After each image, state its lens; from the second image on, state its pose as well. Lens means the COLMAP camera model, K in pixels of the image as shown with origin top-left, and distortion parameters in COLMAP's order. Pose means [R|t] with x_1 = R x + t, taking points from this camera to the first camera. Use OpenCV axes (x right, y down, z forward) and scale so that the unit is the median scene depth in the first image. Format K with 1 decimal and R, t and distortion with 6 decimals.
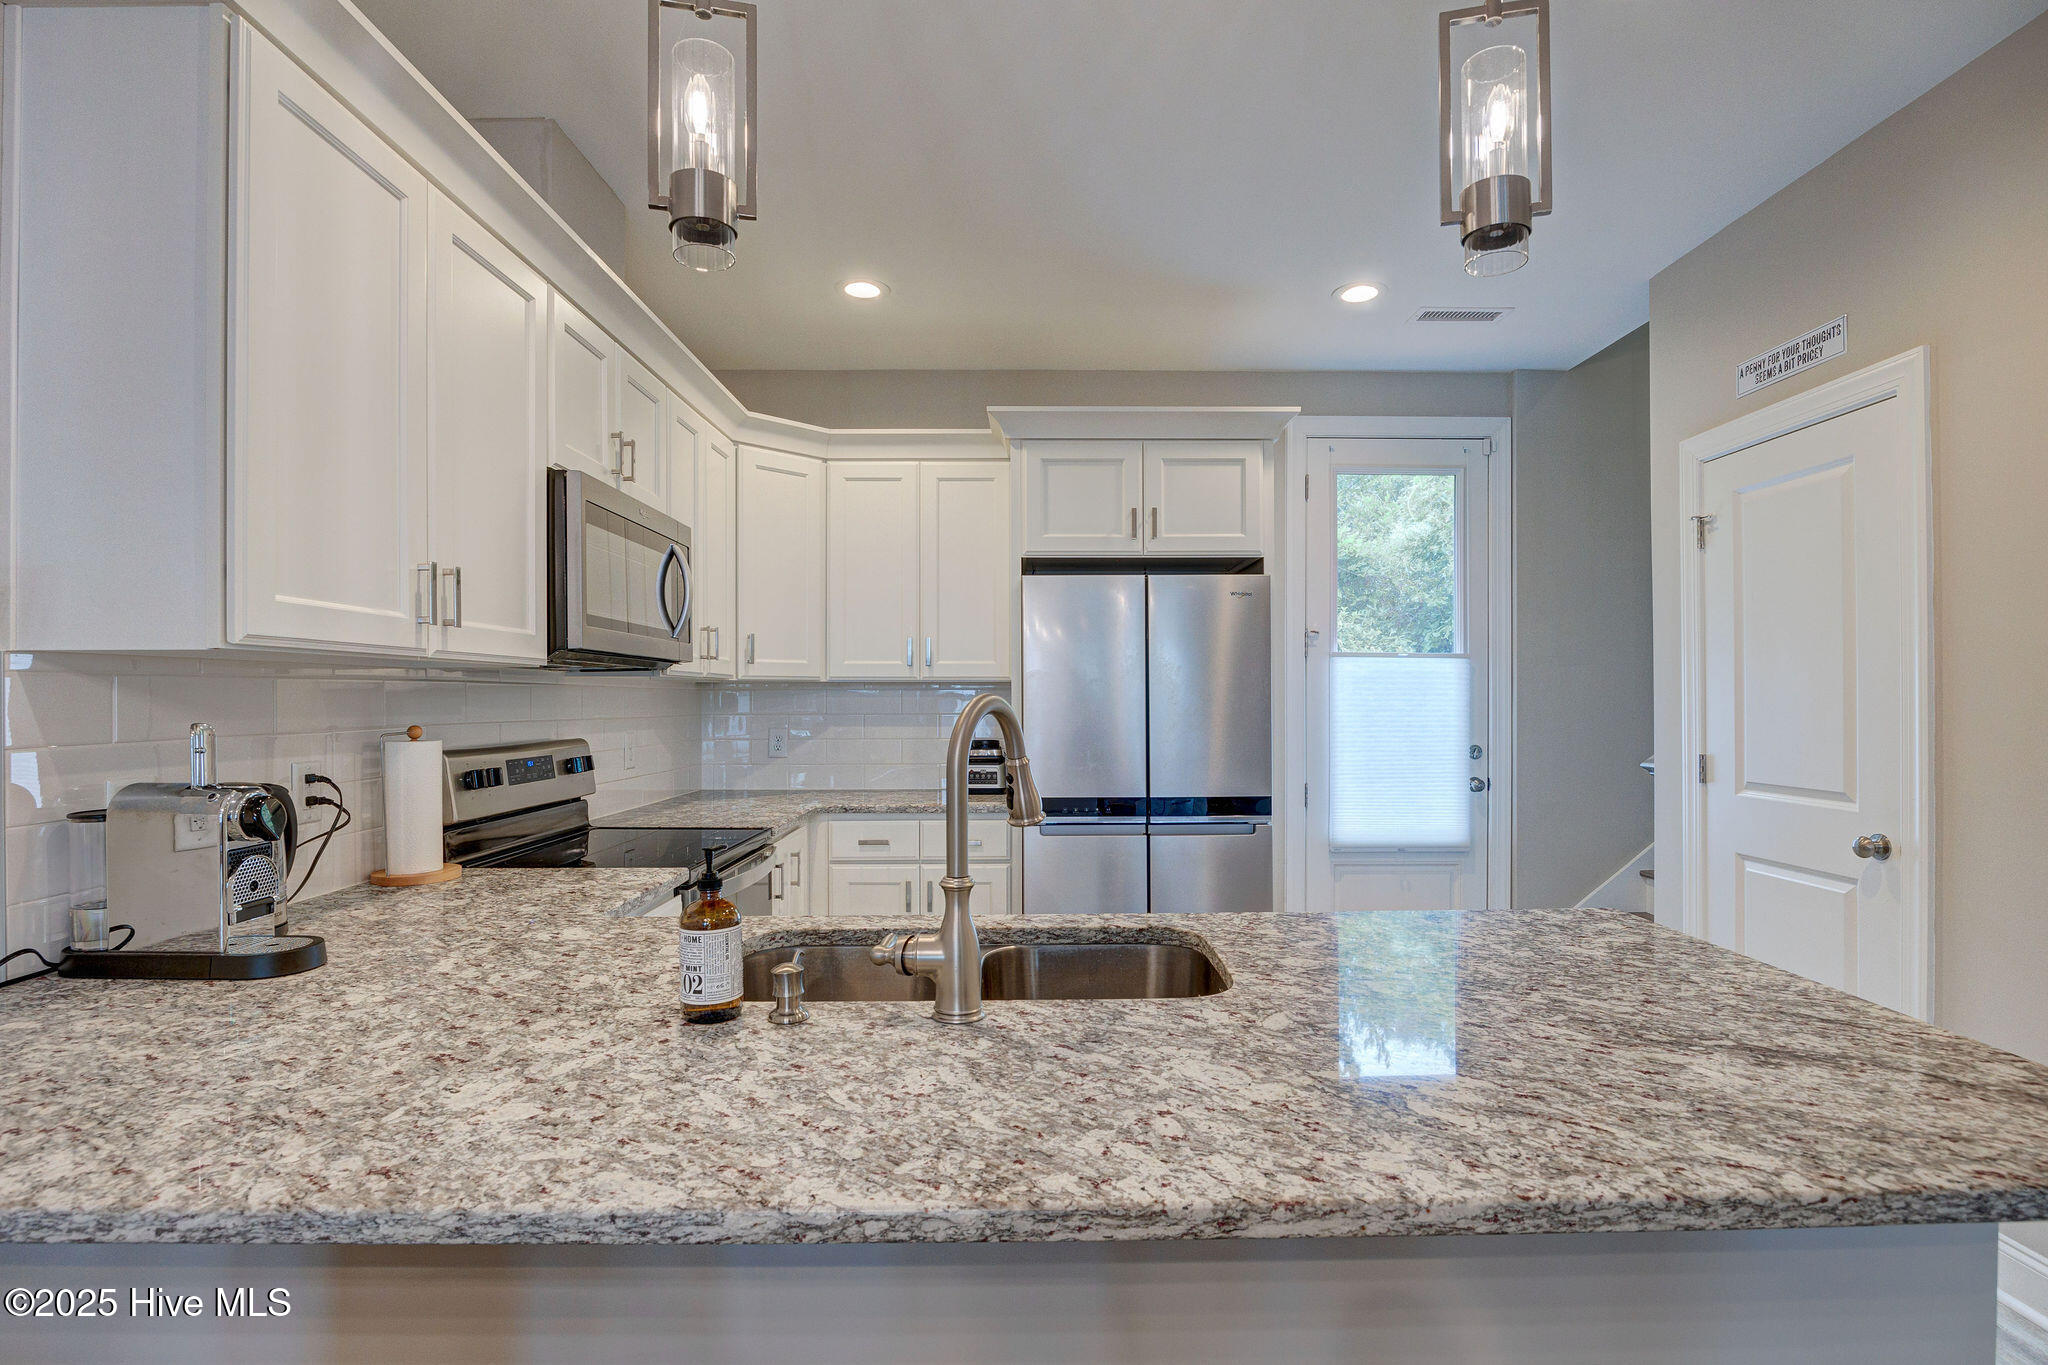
lens RADIAL K [[997.9, 0, 1037.0], [0, 997.9, 694.1], [0, 0, 1]] dist [-0.015431, 0.000233]
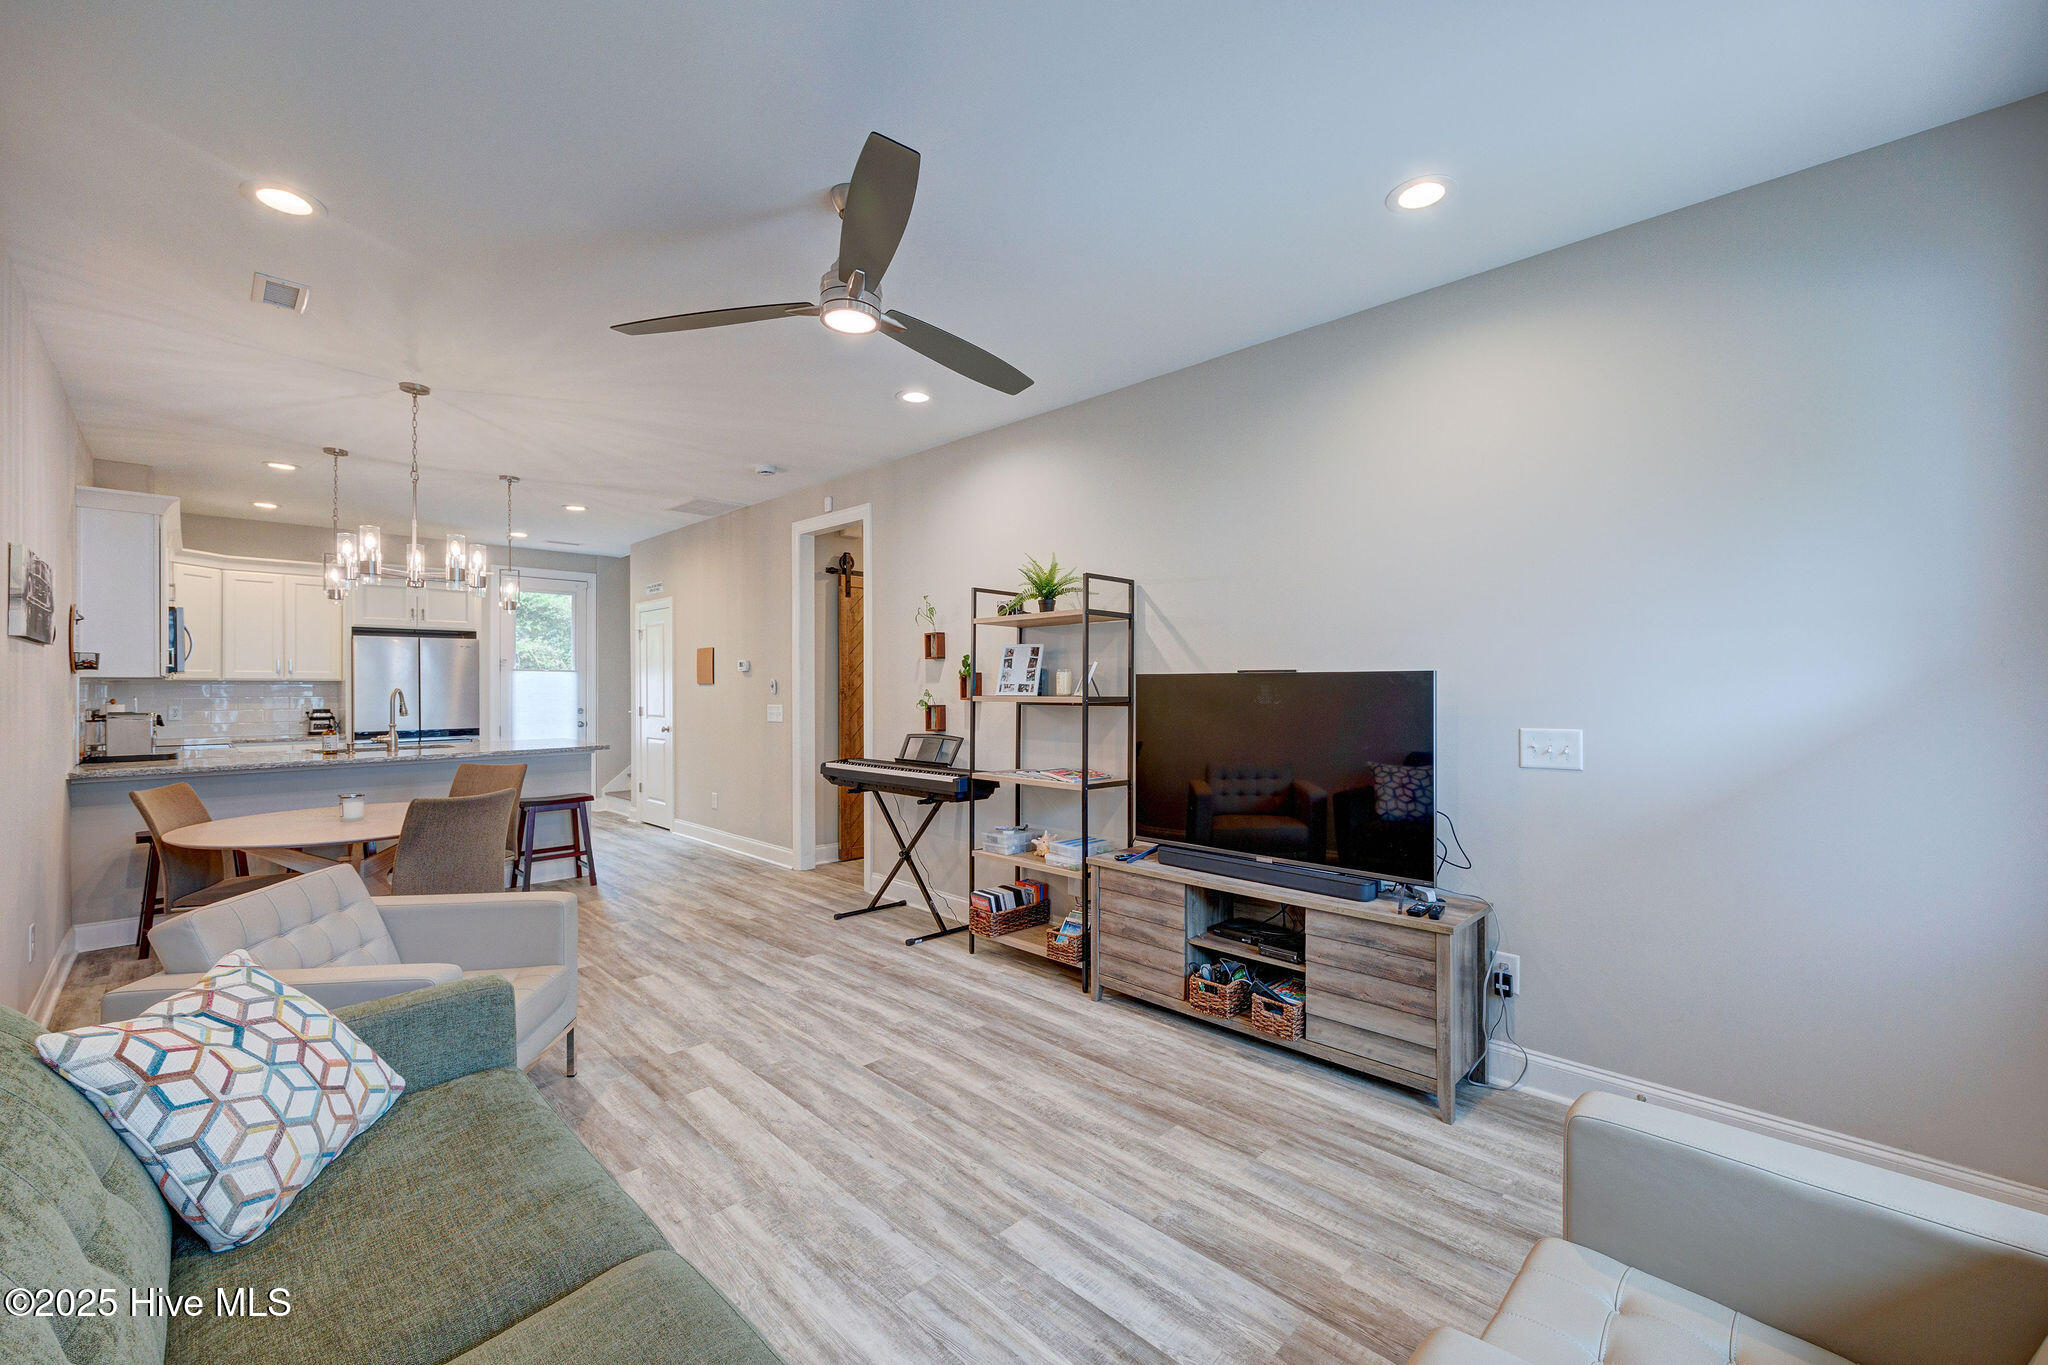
lens RADIAL K [[842.6, 0, 1019.2], [0, 842.6, 680.9], [0, 0, 1]] dist [-0.000032, 0.000161]
pose [[0.719083, 0.005287, 0.694905, -0.405725], [-0.002116, 0.999983, -0.005419, -0.010579], [-0.694921, 0.002426, 0.719082, -2.276685]]
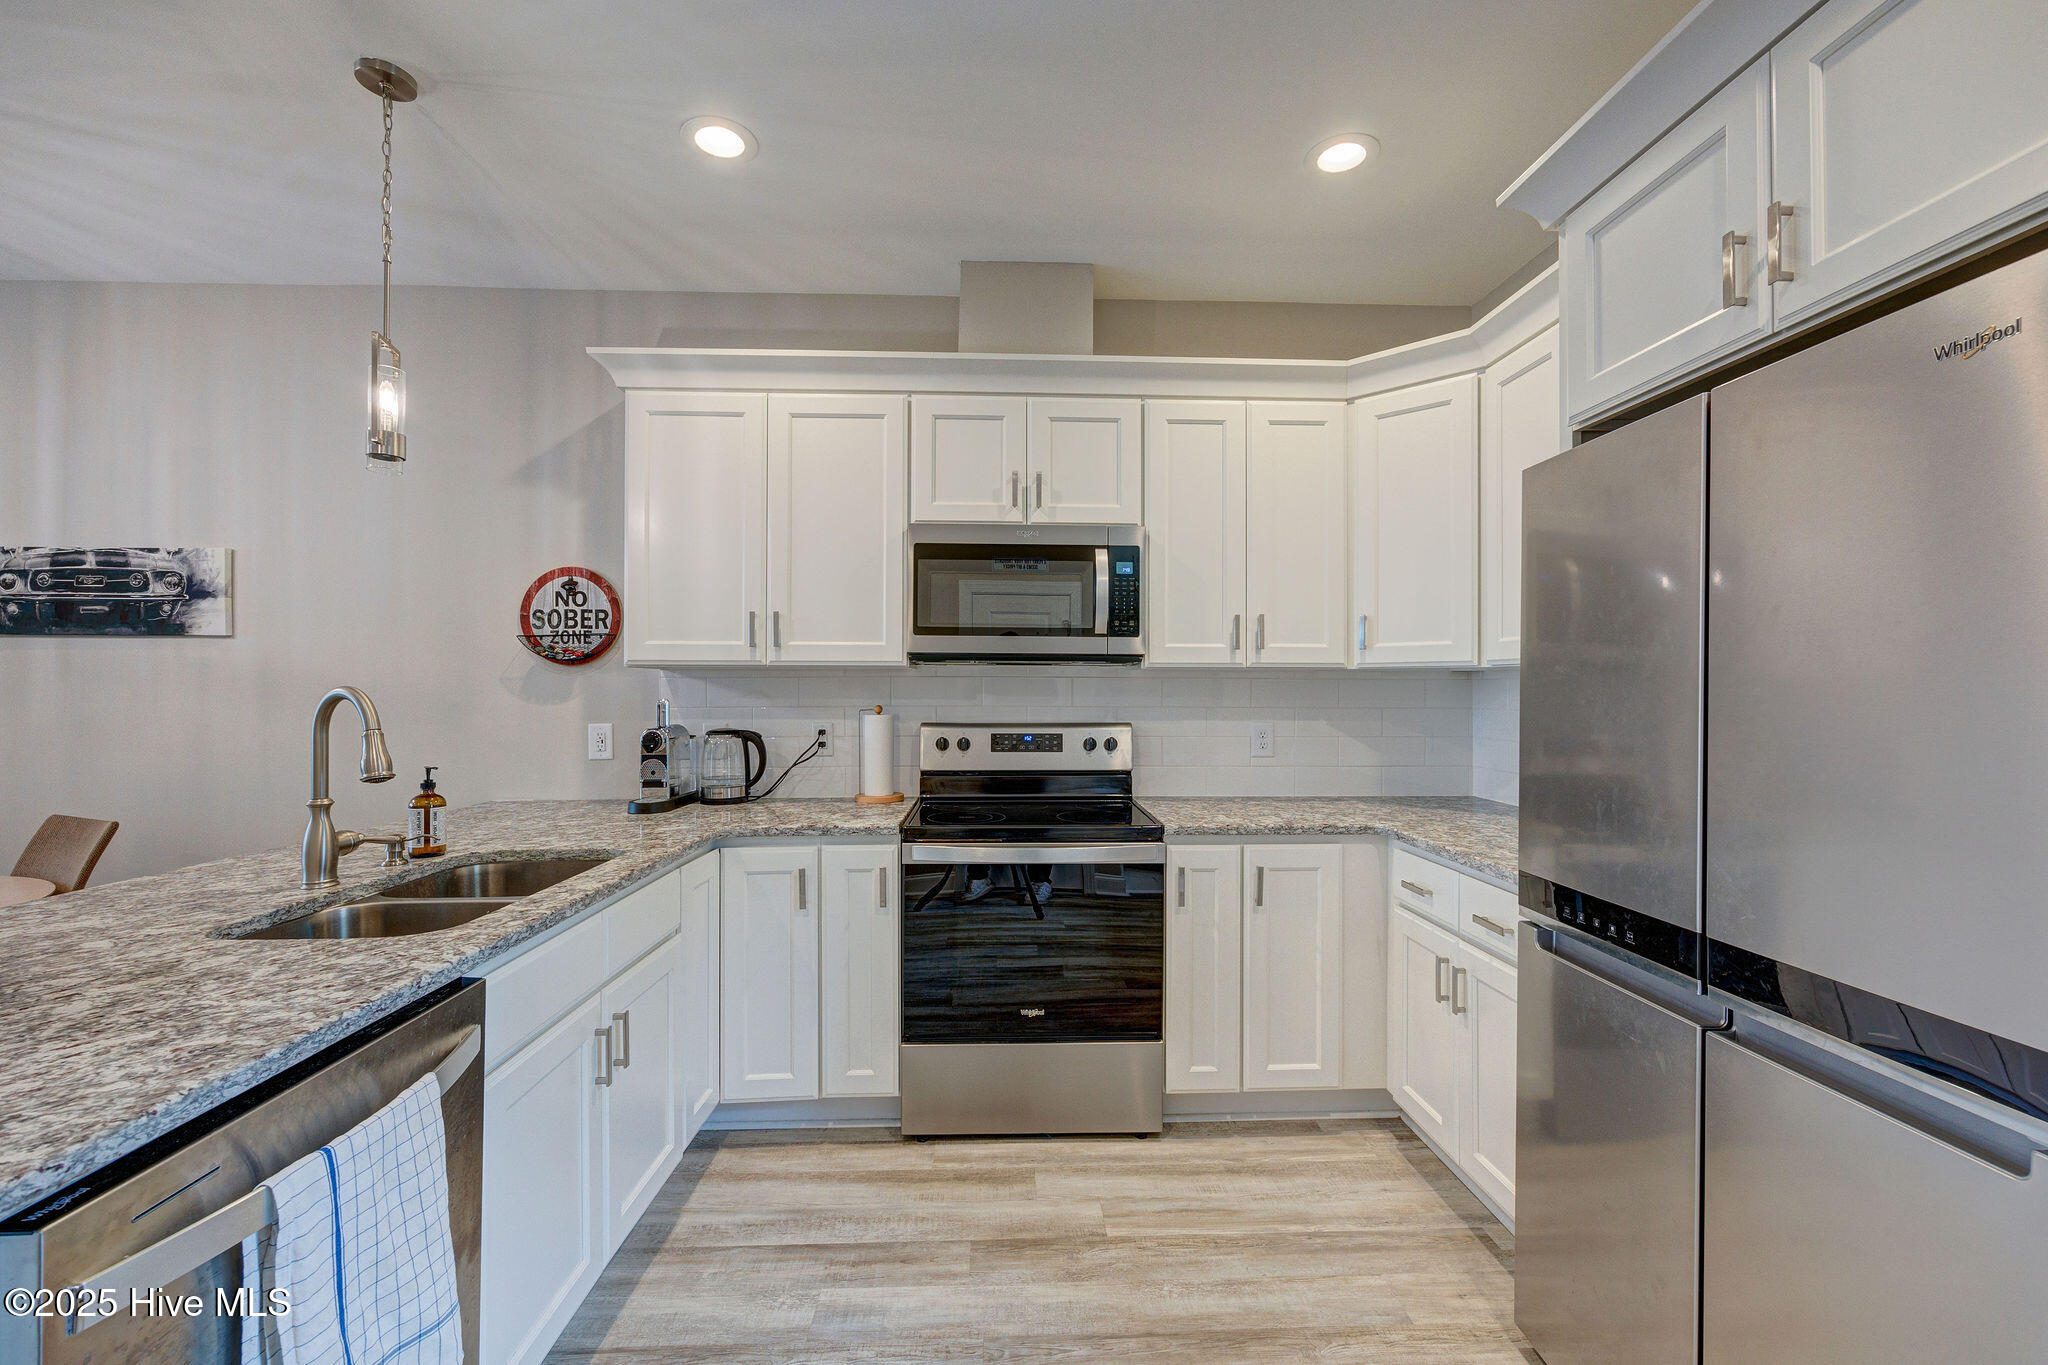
lens RADIAL K [[835.6, 0, 1026.6], [0, 835.6, 685.8], [0, 0, 1]] dist [-0.001669, 0.000058]
pose [[0.031186, -0.001537, -0.999512, 0.684313], [0.002073, 0.999997, -0.001473, 0.002137], [0.999511, -0.002026, 0.031189, 1.100024]]
